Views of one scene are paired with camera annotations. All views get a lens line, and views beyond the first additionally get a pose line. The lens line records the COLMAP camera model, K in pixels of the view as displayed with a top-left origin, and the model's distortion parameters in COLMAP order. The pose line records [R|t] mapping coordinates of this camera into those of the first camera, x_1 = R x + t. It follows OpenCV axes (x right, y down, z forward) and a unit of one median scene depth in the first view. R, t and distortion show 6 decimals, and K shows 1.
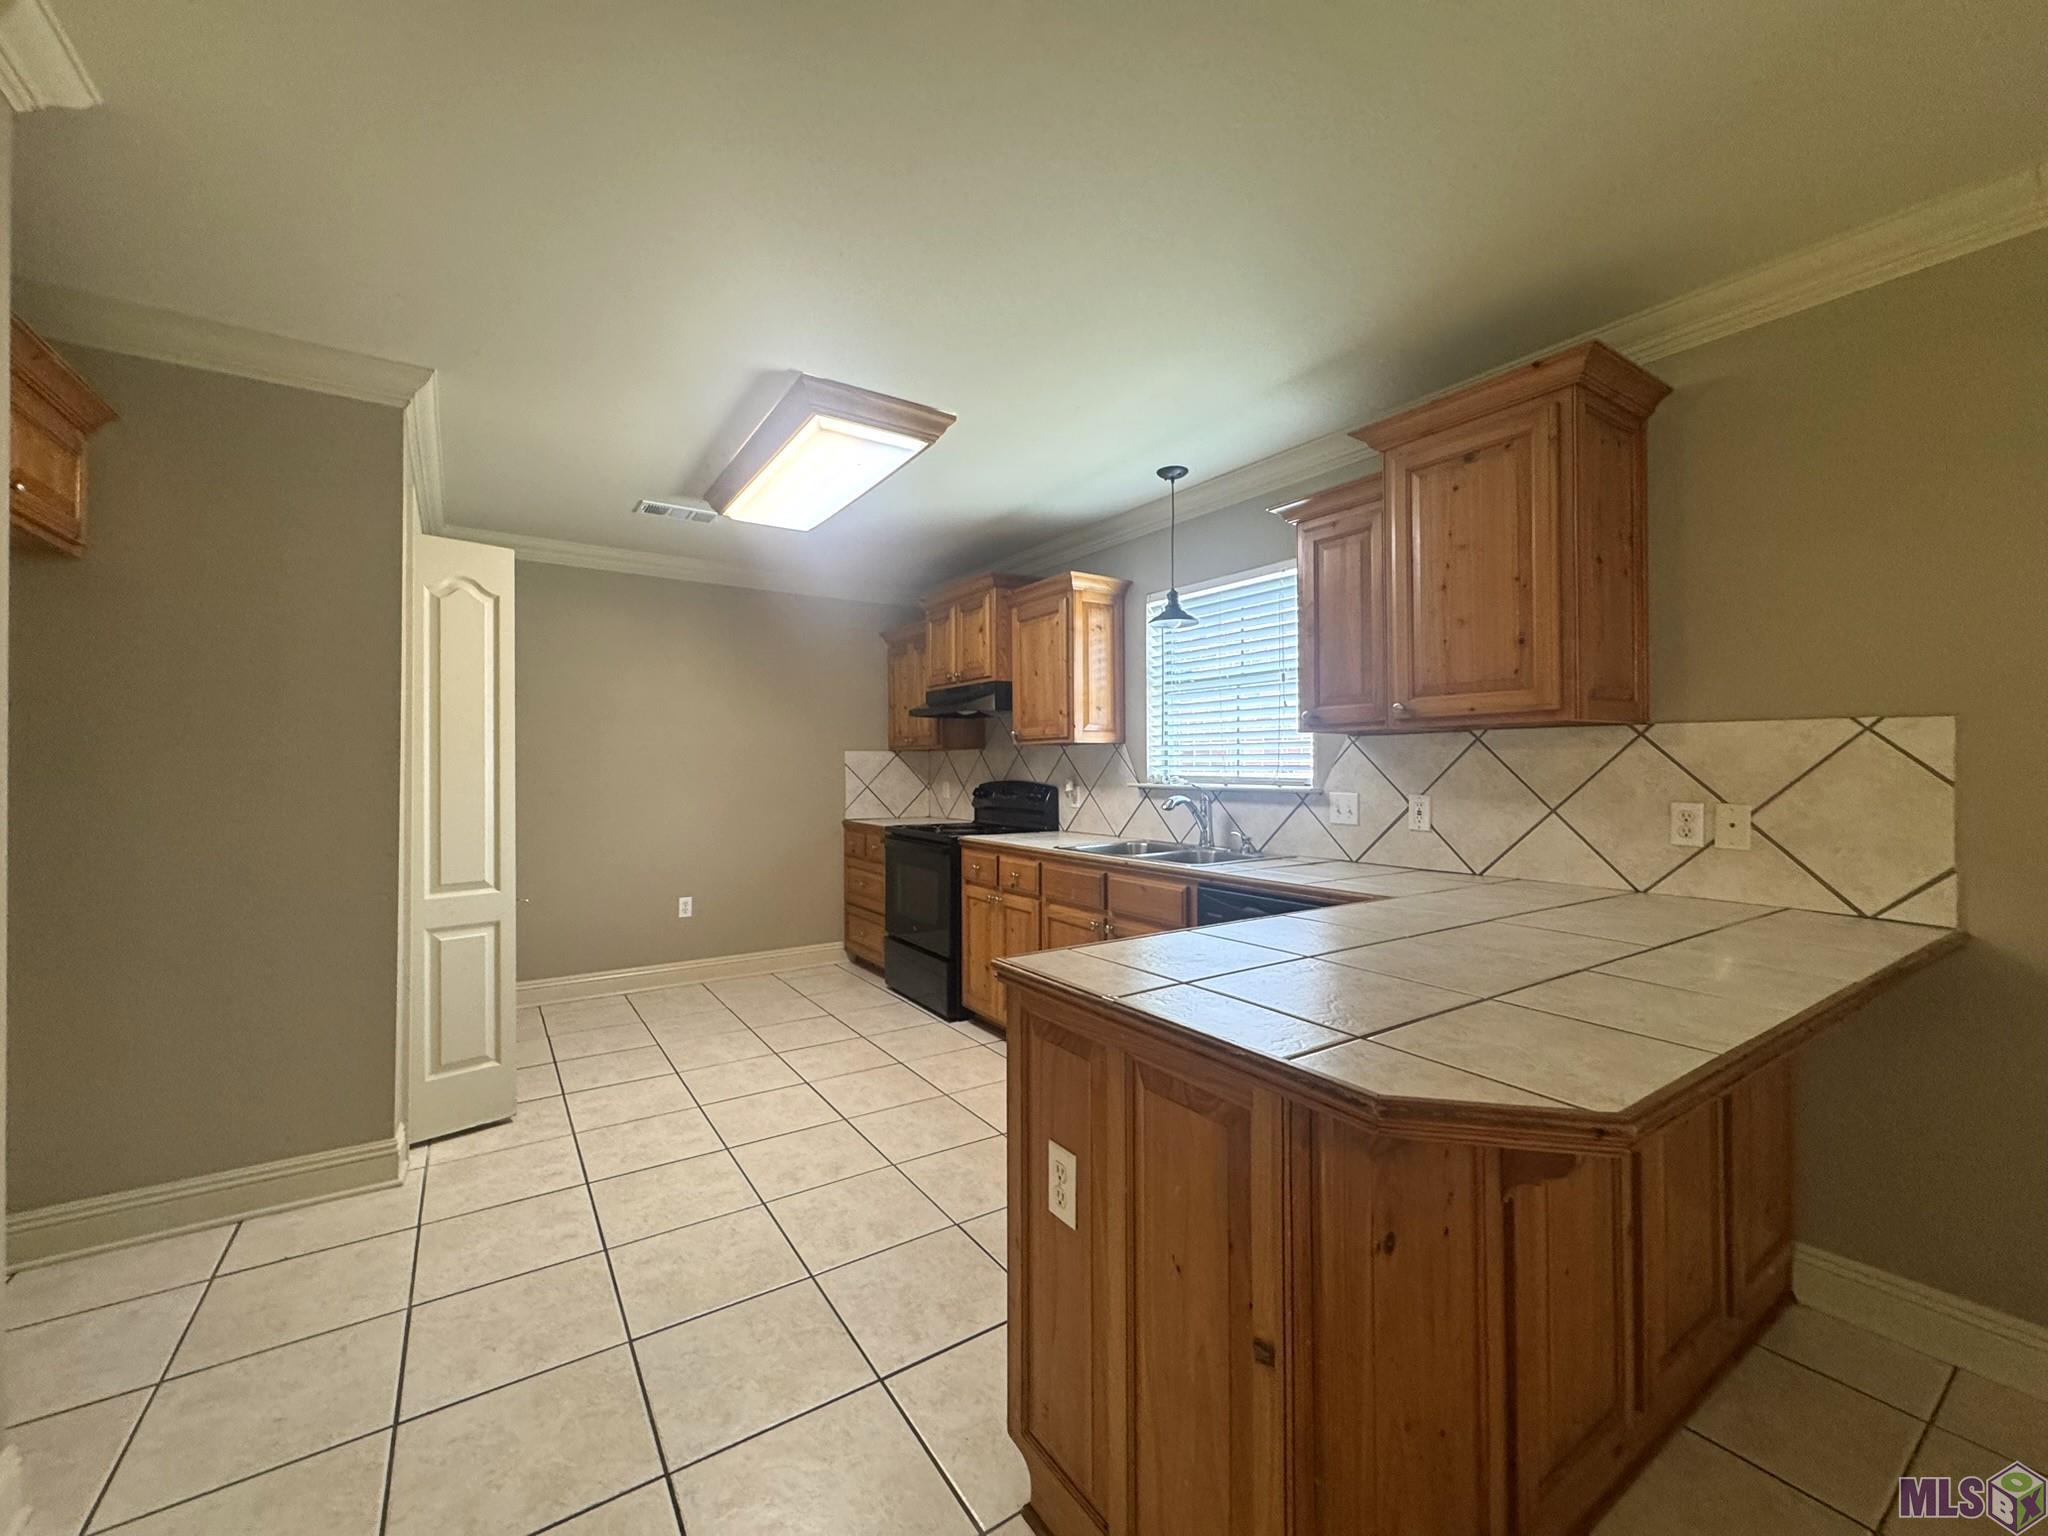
lens RADIAL K [[813.0, 0, 1024.0], [0, 813.0, 768.0], [0, 0, 1]] dist [0.000659, 0.000034]
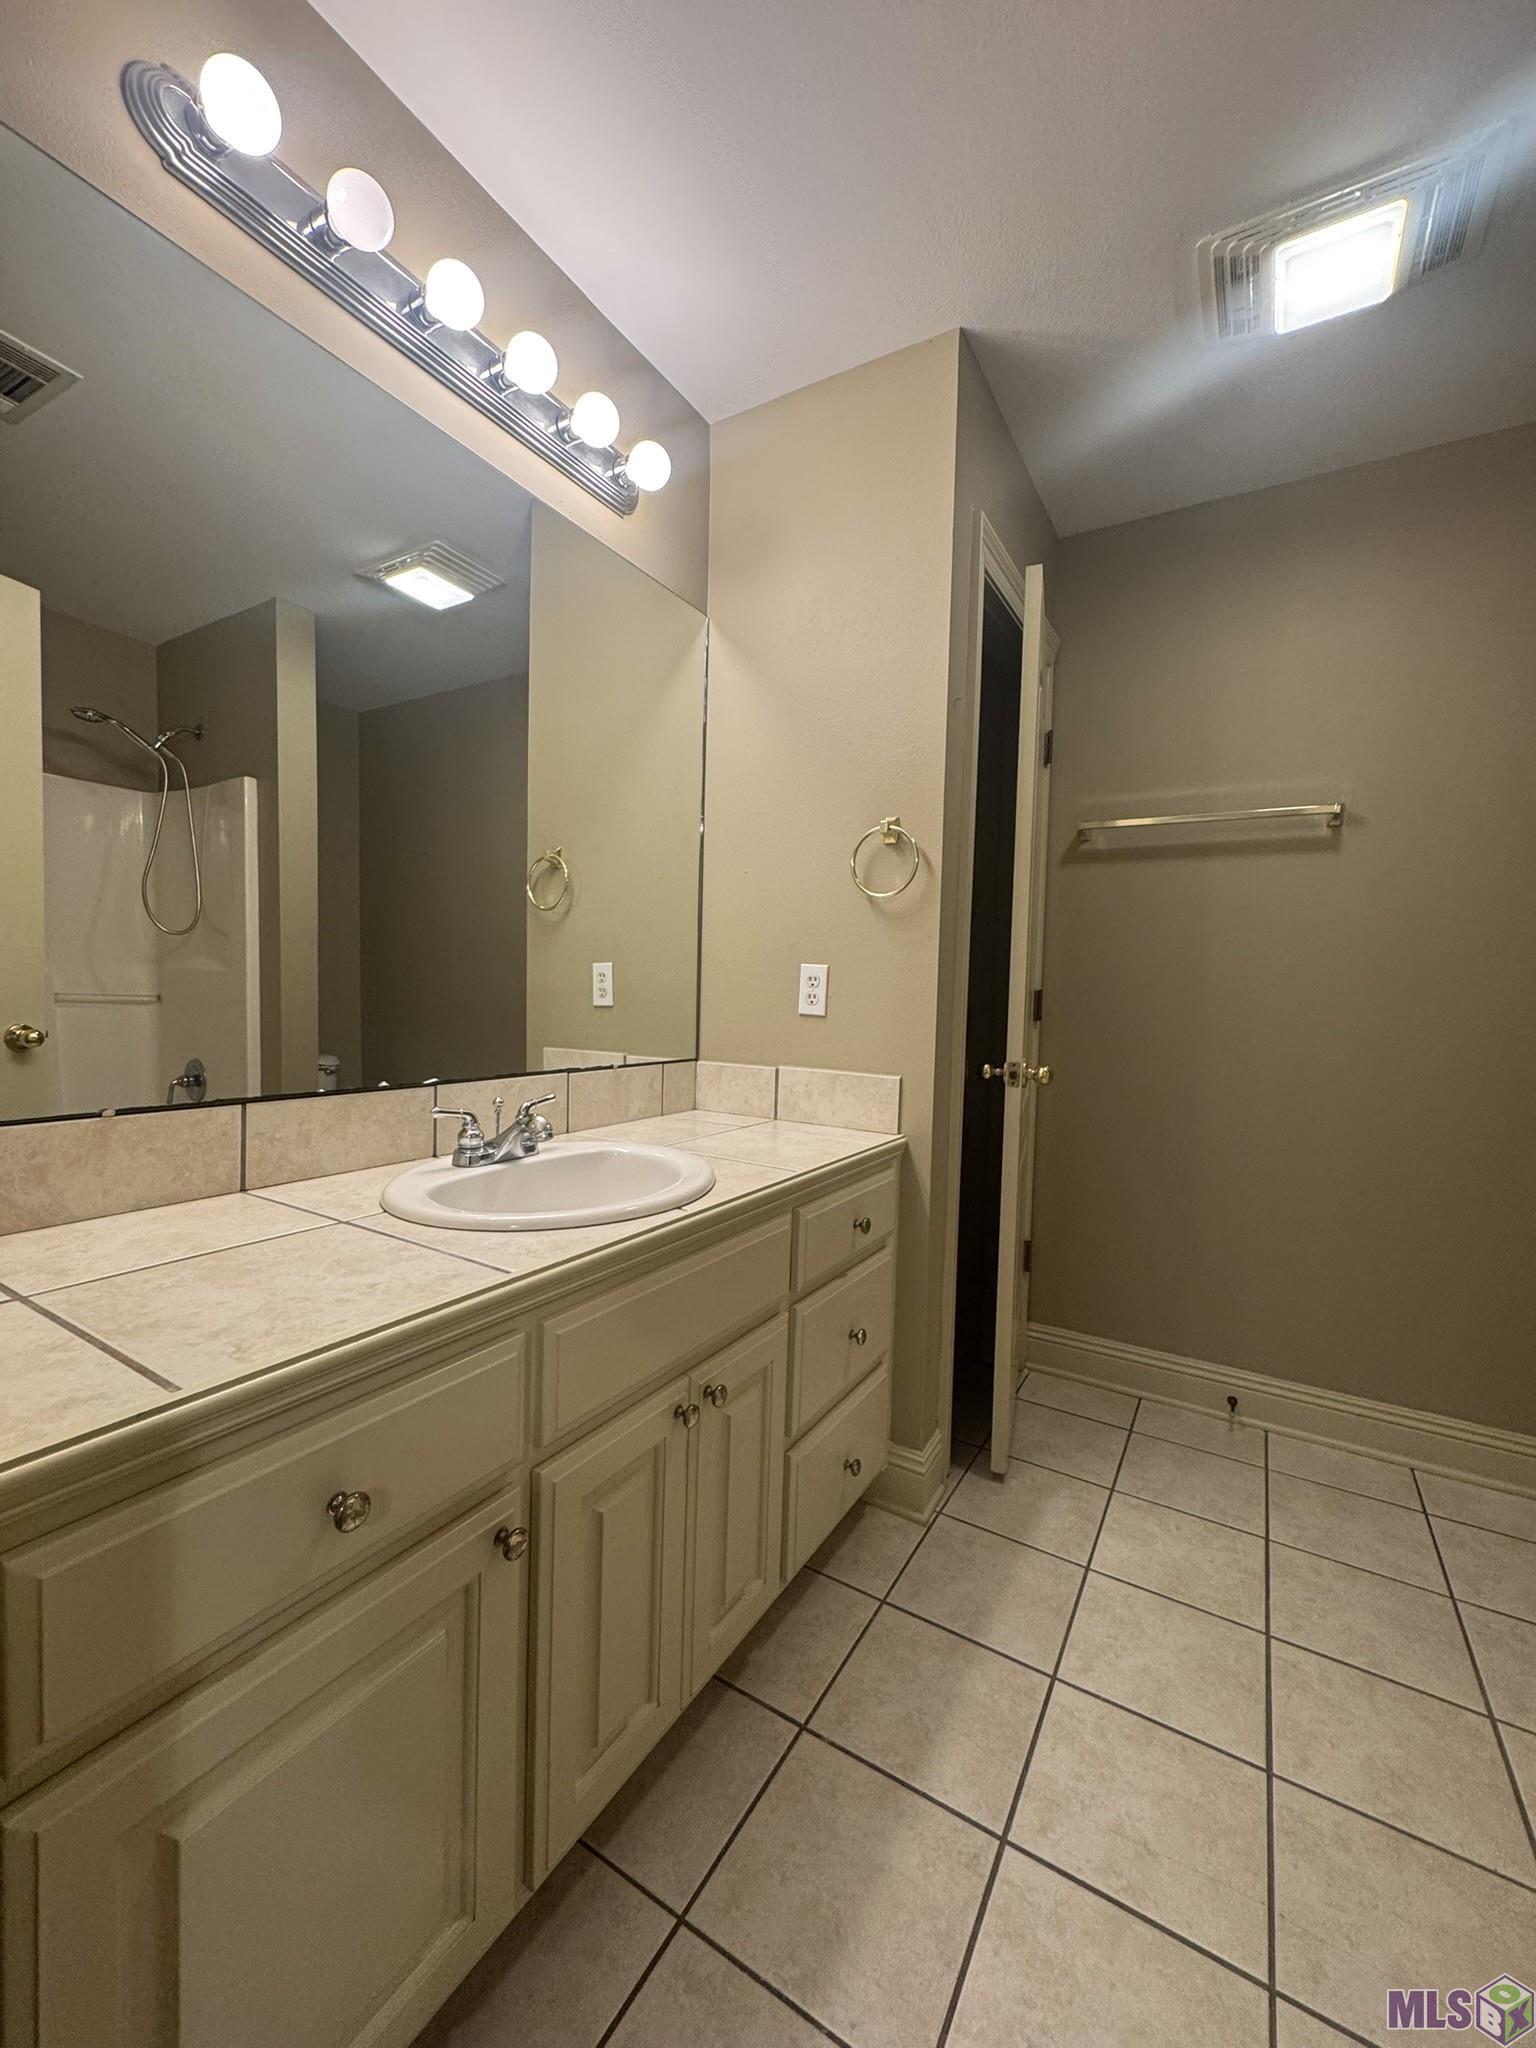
lens RADIAL K [[813.0, 0, 768.0], [0, 813.0, 1024.0], [0, 0, 1]] dist [0.000659, 0.000034]
pose [[-0.427180, -0.056726, 0.902385, -0.282996], [-0.028787, 0.998377, 0.049133, 0.038614], [-0.903708, -0.004989, -0.428120, 0.974371]]
